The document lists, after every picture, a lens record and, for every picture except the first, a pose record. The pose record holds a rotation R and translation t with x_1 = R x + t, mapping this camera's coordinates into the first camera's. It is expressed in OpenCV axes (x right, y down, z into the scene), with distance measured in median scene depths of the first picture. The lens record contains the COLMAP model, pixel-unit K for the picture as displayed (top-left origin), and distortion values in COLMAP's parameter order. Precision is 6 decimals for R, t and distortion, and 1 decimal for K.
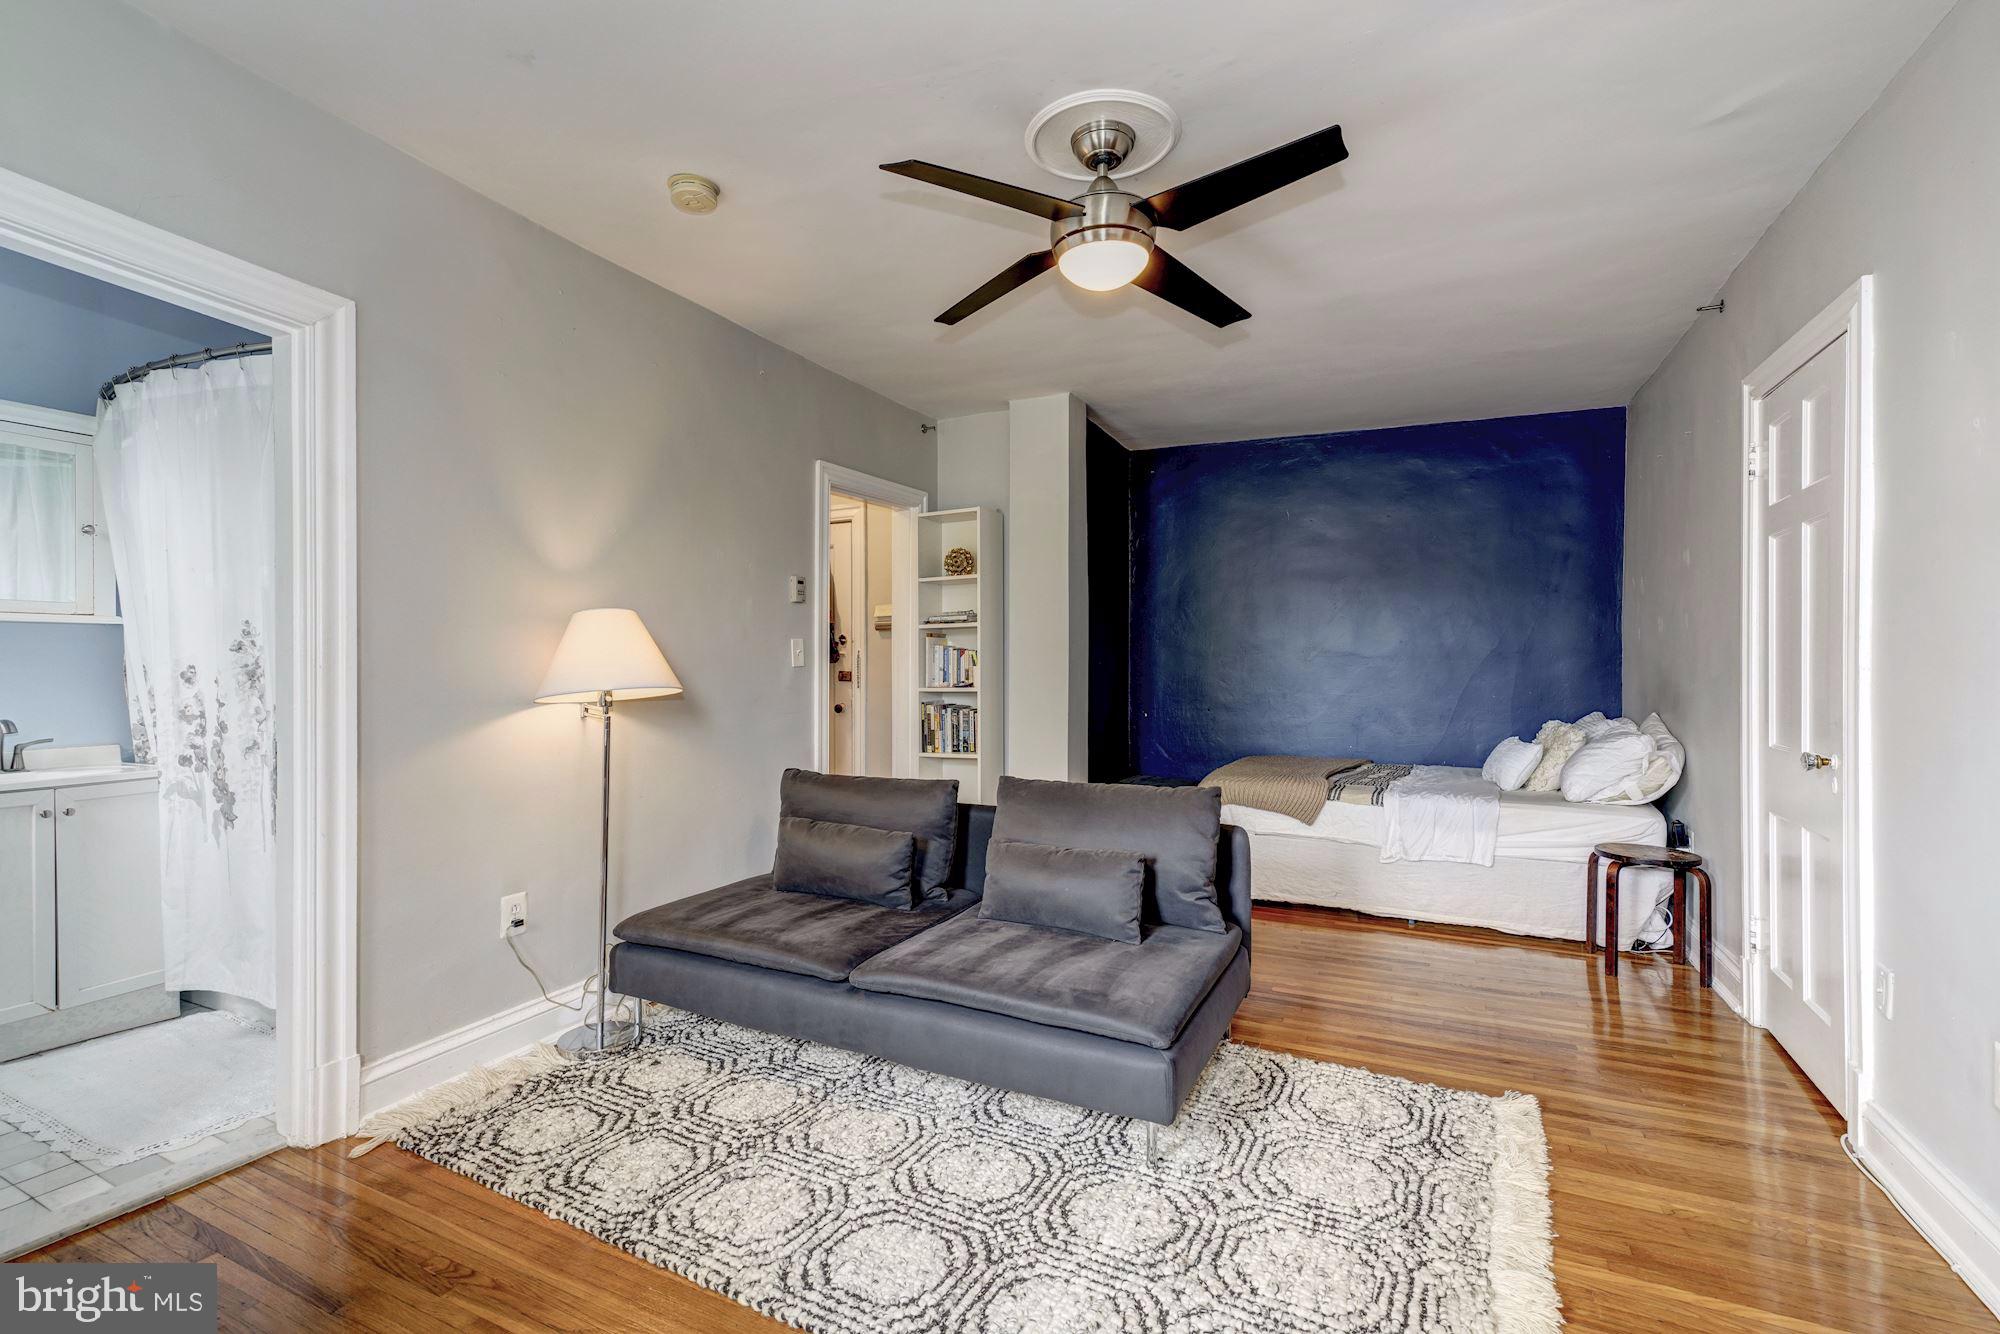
lens RADIAL K [[904.0, 0, 982.6], [0, 904.0, 667.6], [0, 0, 1]] dist [0.012428, 0.003231]
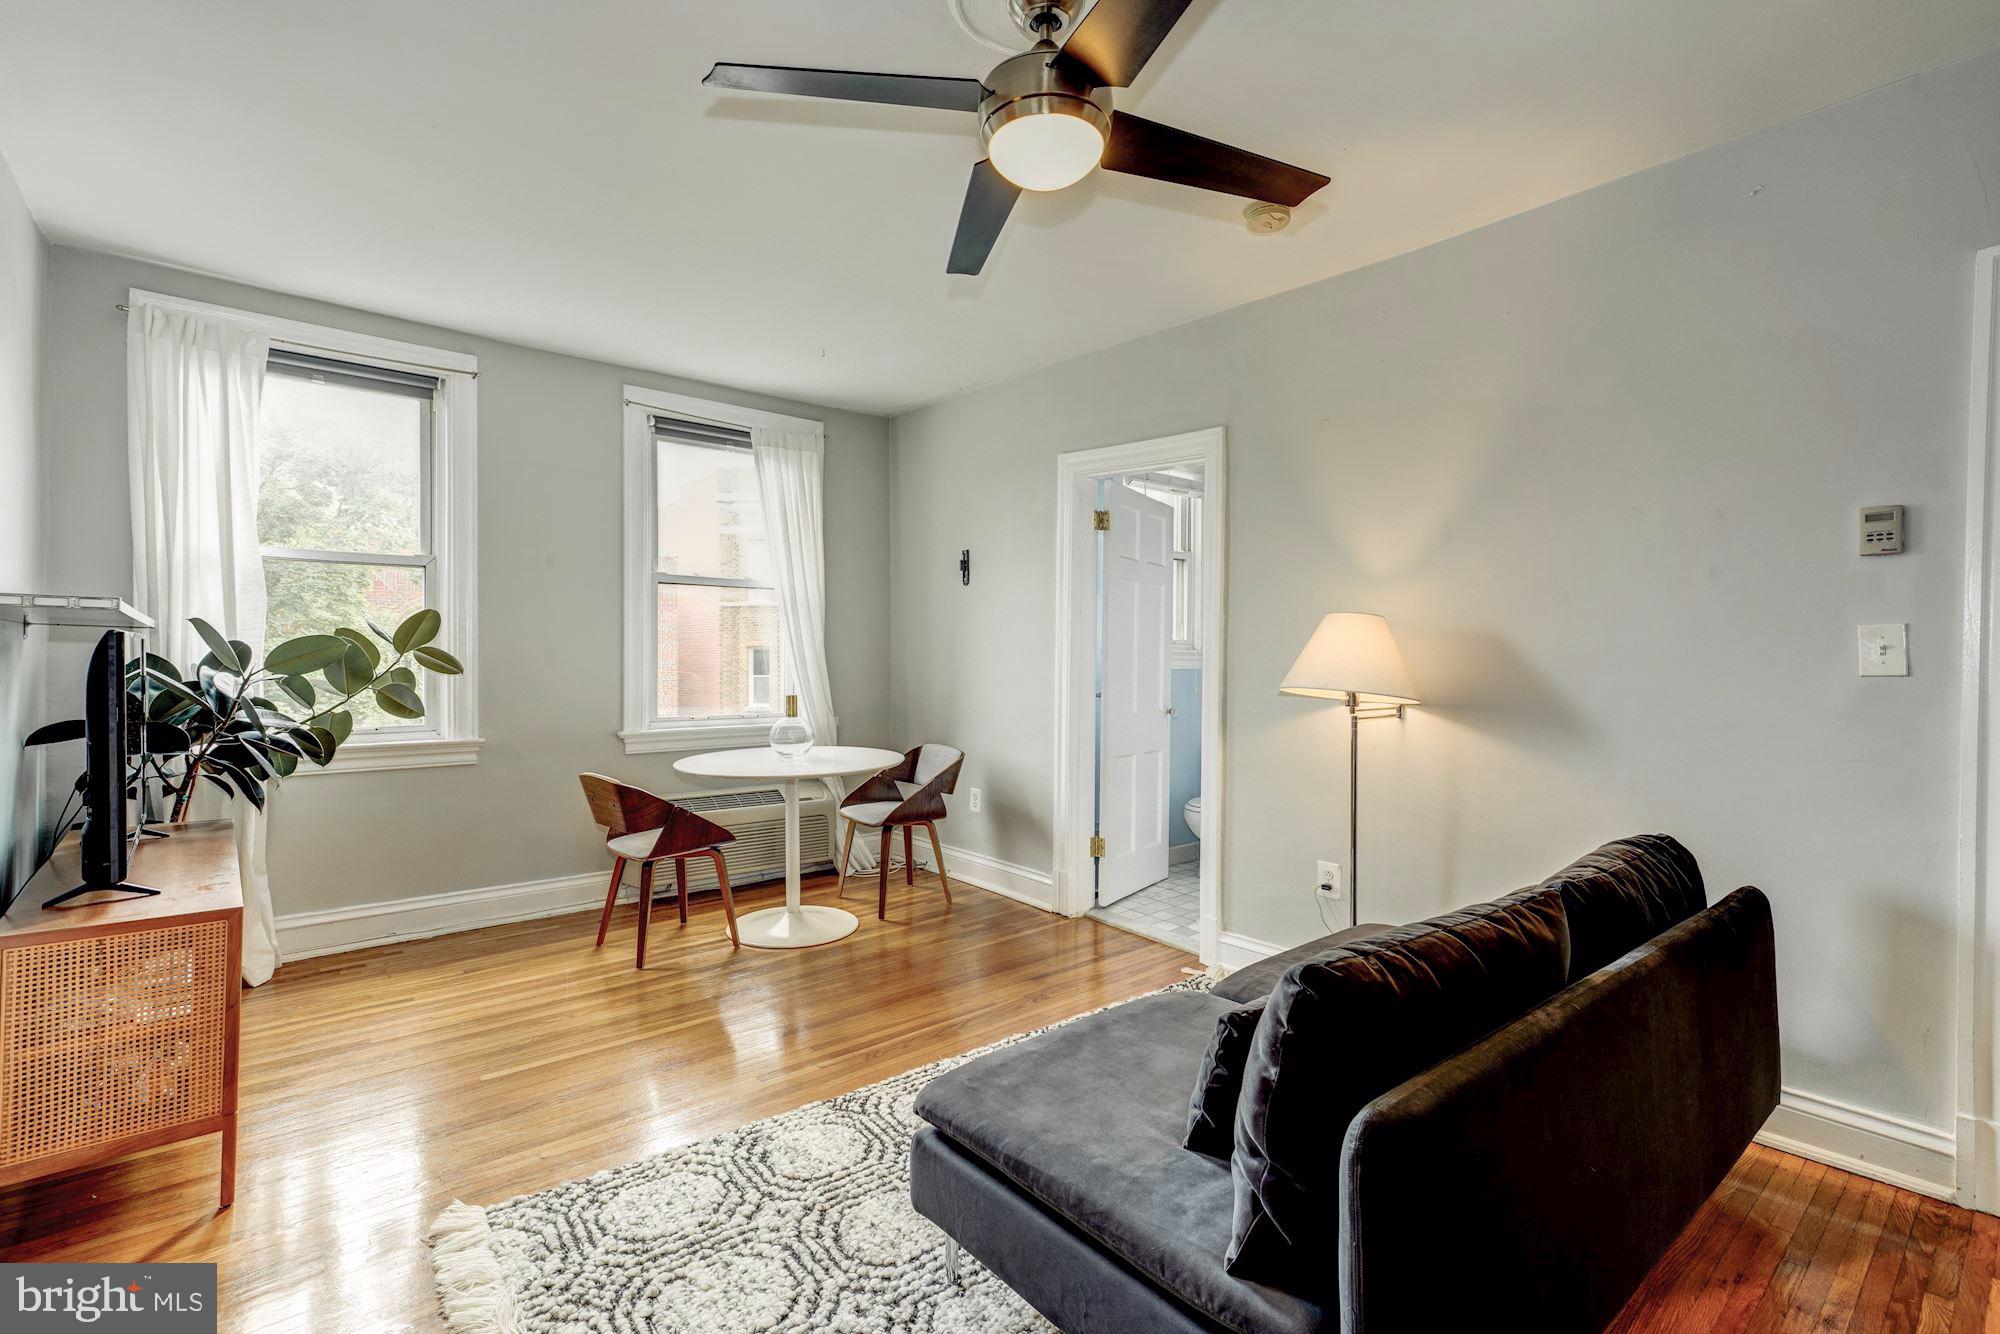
lens RADIAL K [[904.0, 0, 983.7], [0, 904.0, 669.6], [0, 0, 1]] dist [0.012428, 0.003231]
pose [[-0.416026, 0.006509, -0.909330, 0.752909], [-0.008611, 0.999901, 0.011097, -0.007869], [0.909312, 0.012447, -0.415929, 1.116329]]
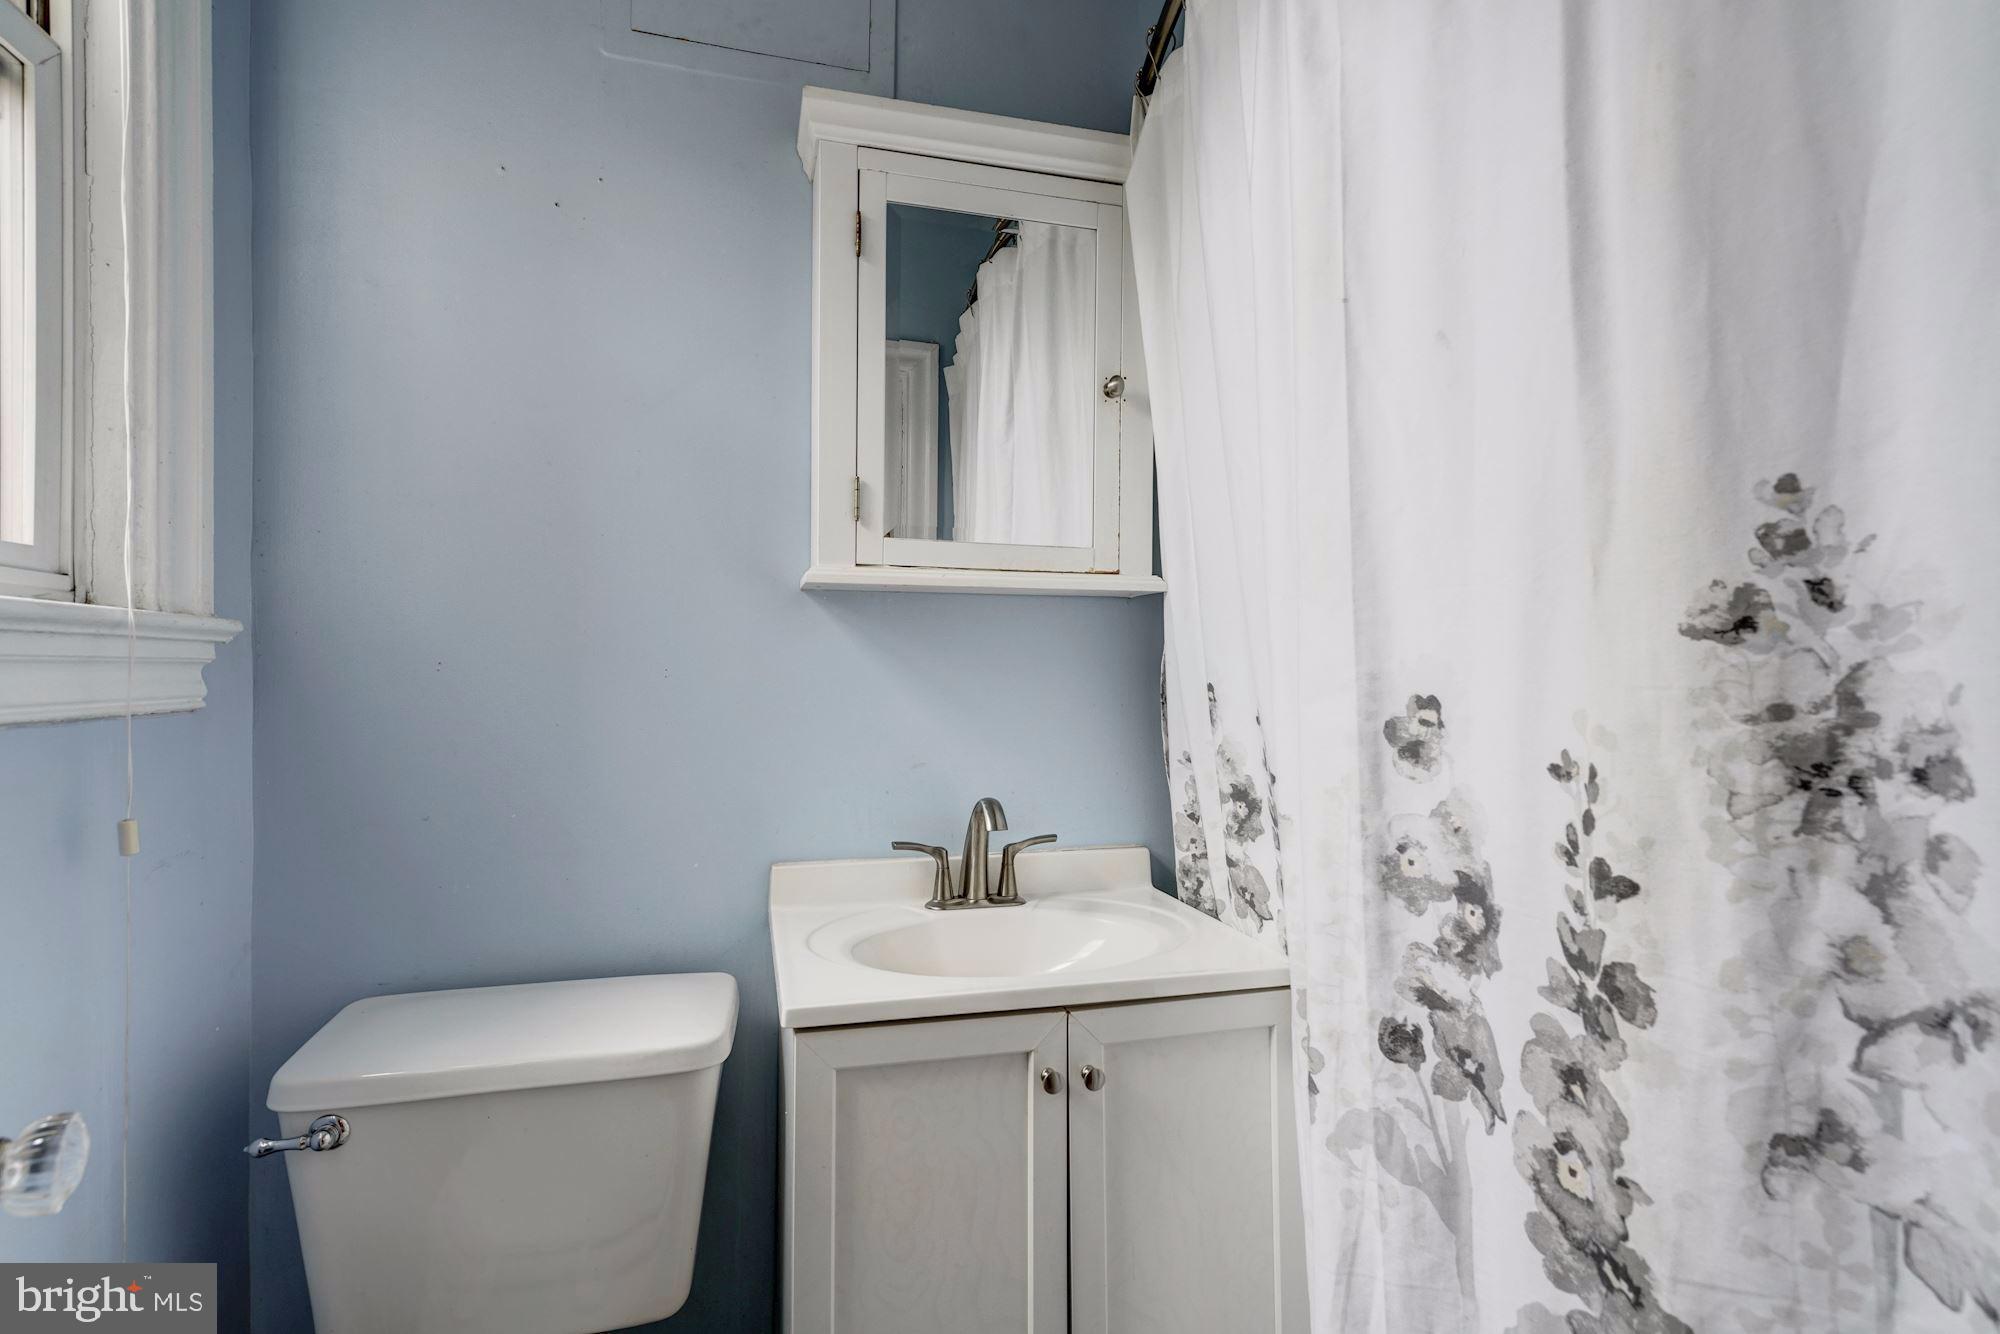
lens RADIAL K [[939.4, 0, 998.2], [0, 939.4, 661.5], [0, 0, 1]] dist [0.012505, 0.000237]
pose [[0.672935, -0.003408, -0.739694, -0.746903], [-0.006446, 0.999924, -0.010471, -0.009324], [0.739674, 0.011814, 0.672862, 0.721344]]
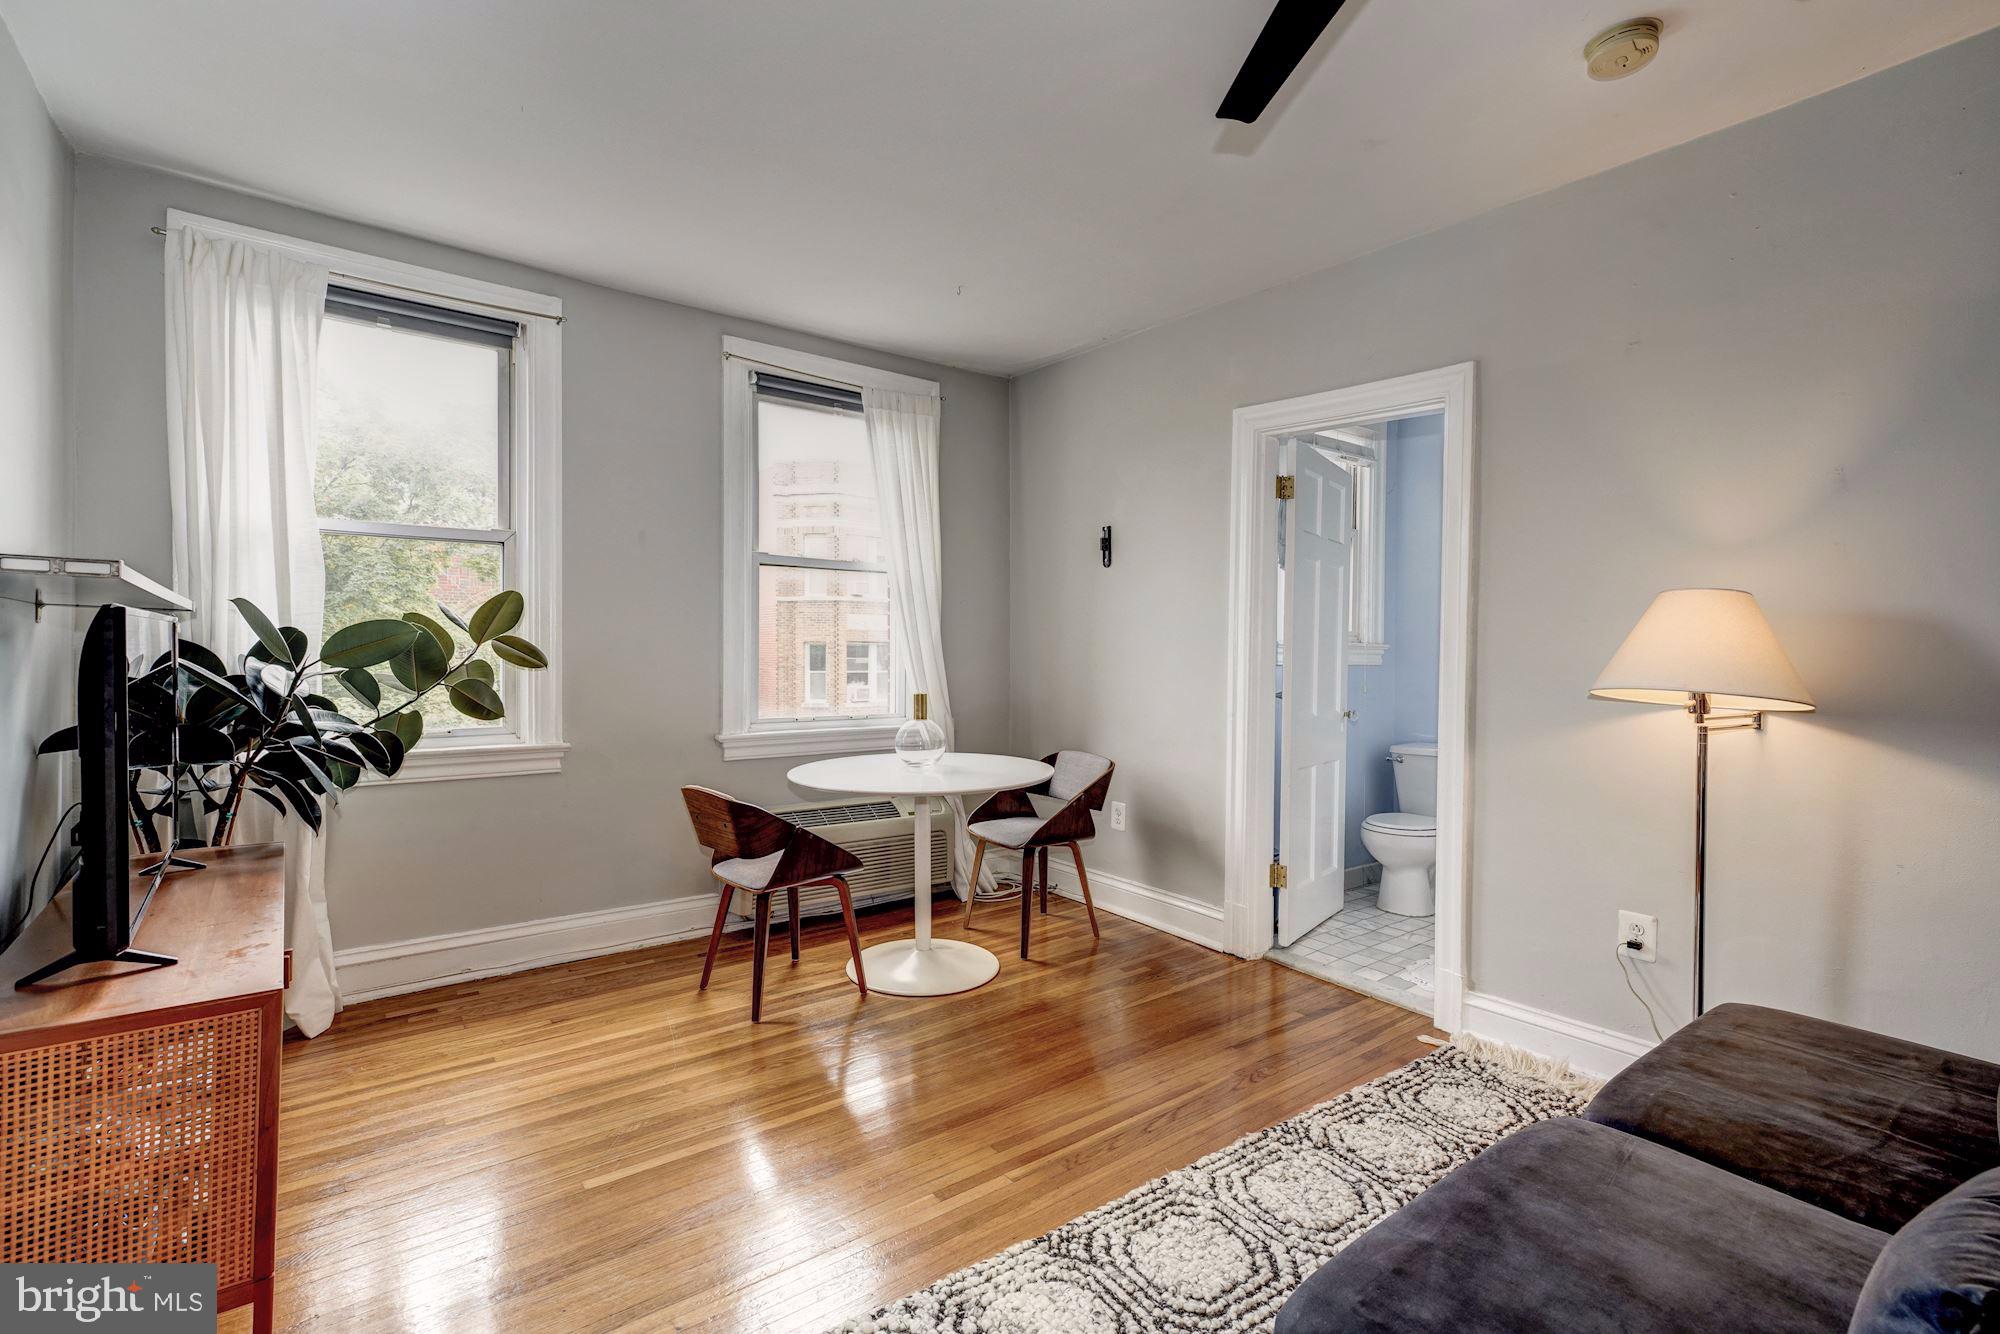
lens RADIAL K [[904.0, 0, 985.3], [0, 904.0, 669.3], [0, 0, 1]] dist [0.012428, 0.003231]
pose [[-0.458377, 0.008869, -0.888714, 0.611119], [-0.010489, 0.999827, 0.015387, -0.001281], [0.888696, 0.016375, -0.458204, 0.864387]]
